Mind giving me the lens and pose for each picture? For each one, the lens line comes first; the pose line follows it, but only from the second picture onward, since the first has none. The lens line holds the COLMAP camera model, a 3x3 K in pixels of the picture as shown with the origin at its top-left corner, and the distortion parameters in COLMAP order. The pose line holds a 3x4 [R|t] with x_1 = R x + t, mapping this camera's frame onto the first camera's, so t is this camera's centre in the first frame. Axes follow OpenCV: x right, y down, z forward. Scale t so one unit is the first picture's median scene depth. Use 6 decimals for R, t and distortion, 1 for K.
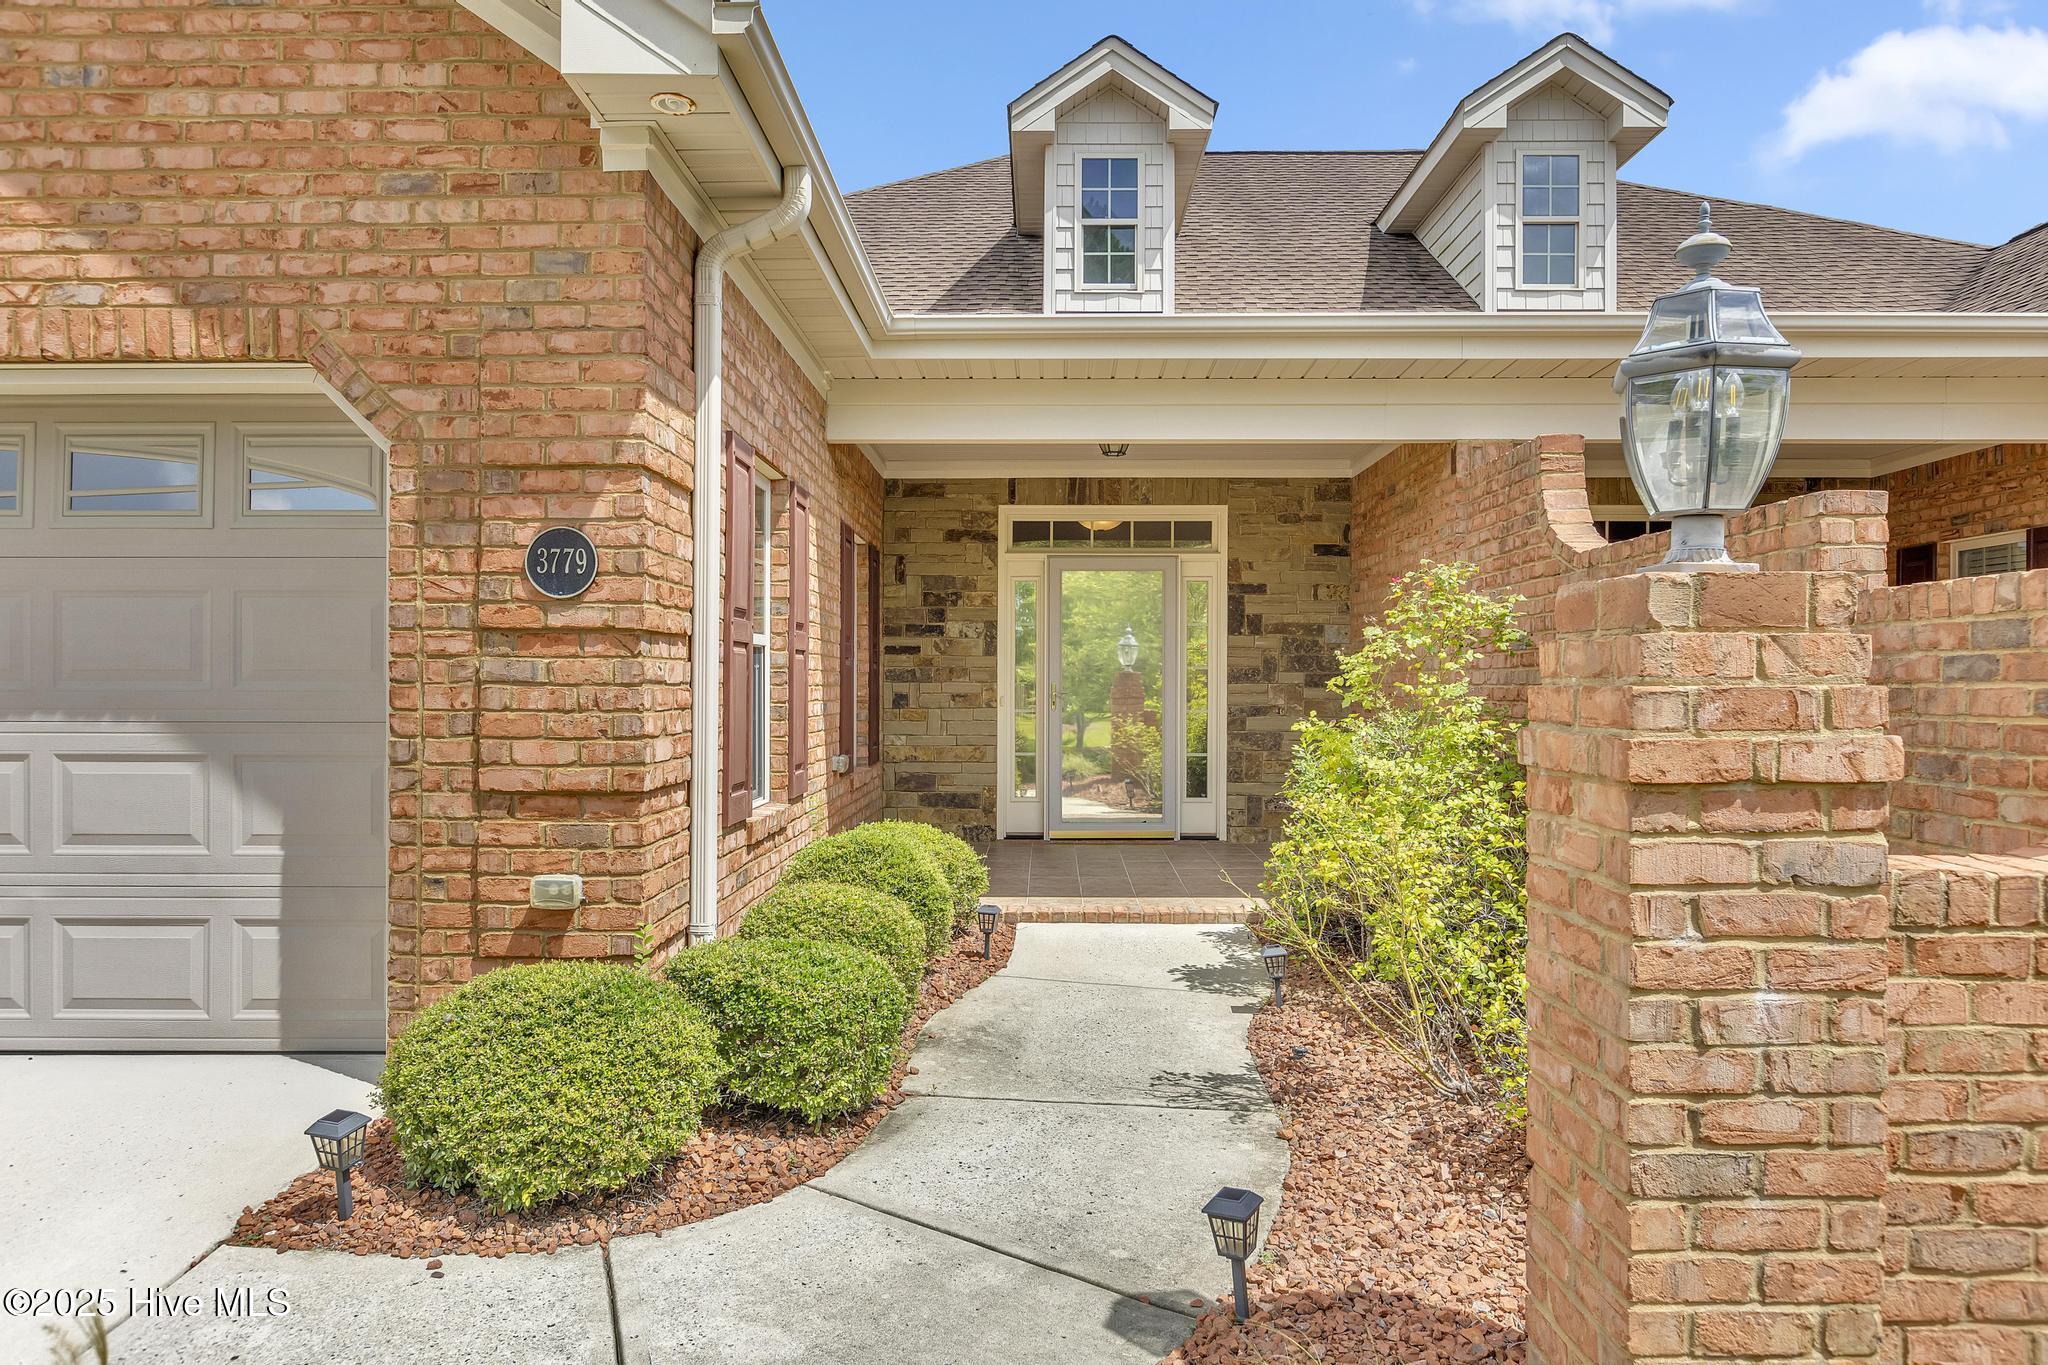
lens RADIAL K [[1323.0, 0, 1024.0], [0, 1323.0, 682.5], [0, 0, 1]] dist [0.000890, 0.000995]
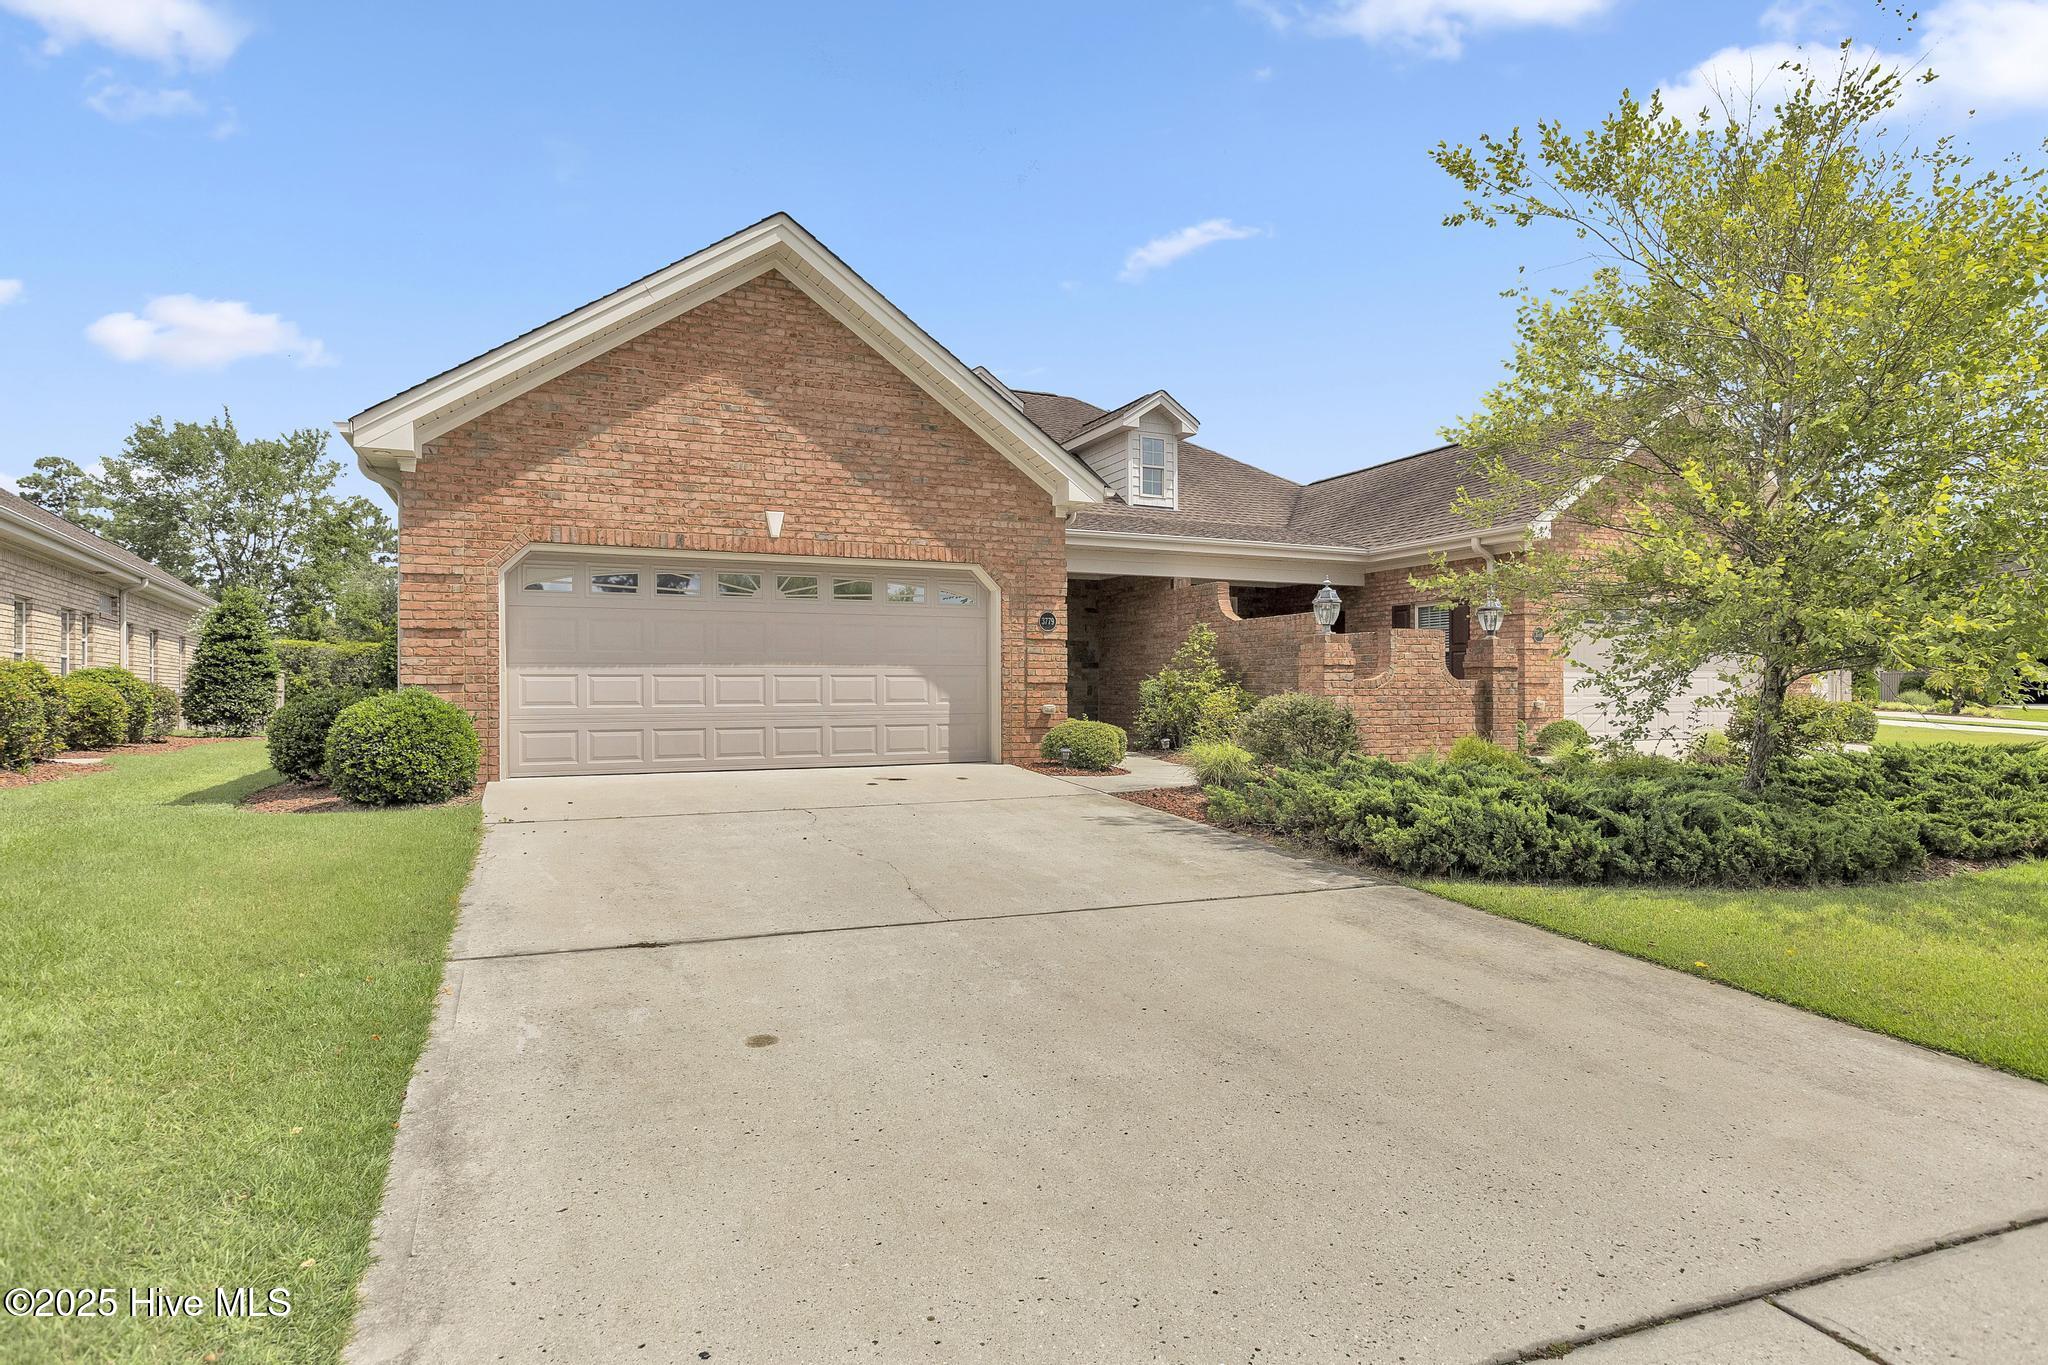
lens RADIAL K [[1196.2, 0, 1024.0], [0, 1196.2, 682.5], [0, 0, 1]] dist [0.000359, -0.000010]
pose [[0.896946, -0.001158, 0.442139, -1.880854], [0.006124, 0.999933, -0.009803, 0.112676], [-0.442098, 0.011501, 0.896893, -1.974639]]
